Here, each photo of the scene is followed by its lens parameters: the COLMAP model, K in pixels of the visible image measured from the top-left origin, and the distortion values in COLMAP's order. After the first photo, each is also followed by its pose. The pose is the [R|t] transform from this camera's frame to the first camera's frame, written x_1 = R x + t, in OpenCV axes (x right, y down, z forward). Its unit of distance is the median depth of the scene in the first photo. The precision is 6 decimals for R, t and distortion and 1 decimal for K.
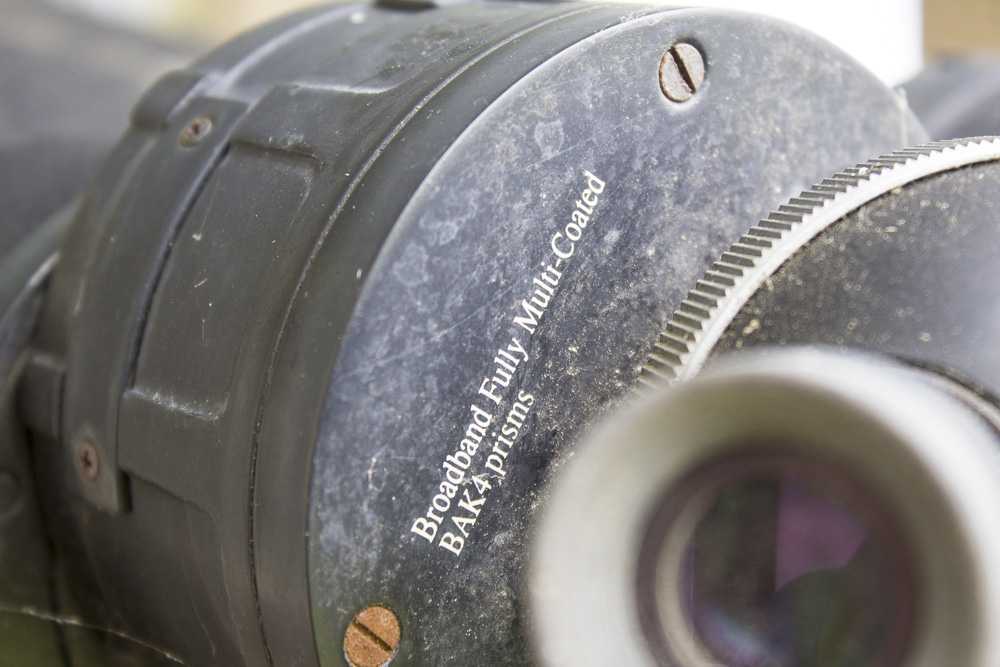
lens RADIAL K [[2347.1, 0, 497.7], [0, 2347.1, 333.3], [0, 0, 1]] dist [0.075715, 0.000000]
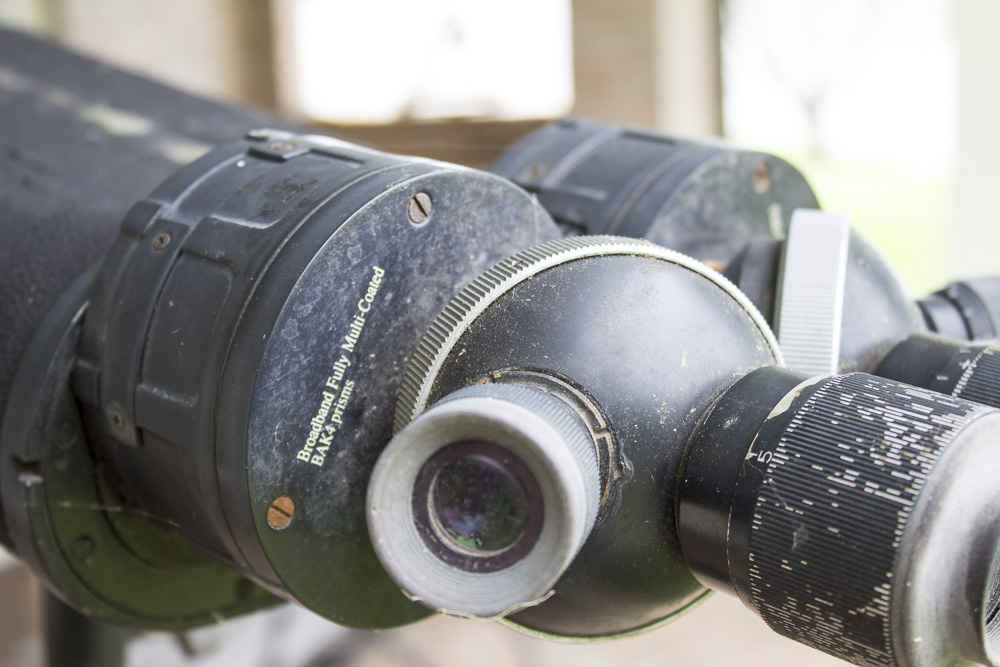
lens RADIAL K [[1802.5, 0, 501.7], [0, 1802.5, 332.9], [0, 0, 1]] dist [0.048996, 0.000000]
pose [[0.990495, -0.063929, 0.121787, -0.043041], [0.046274, 0.988692, 0.142645, -0.222397], [-0.129529, -0.135654, 0.982253, -0.490068]]
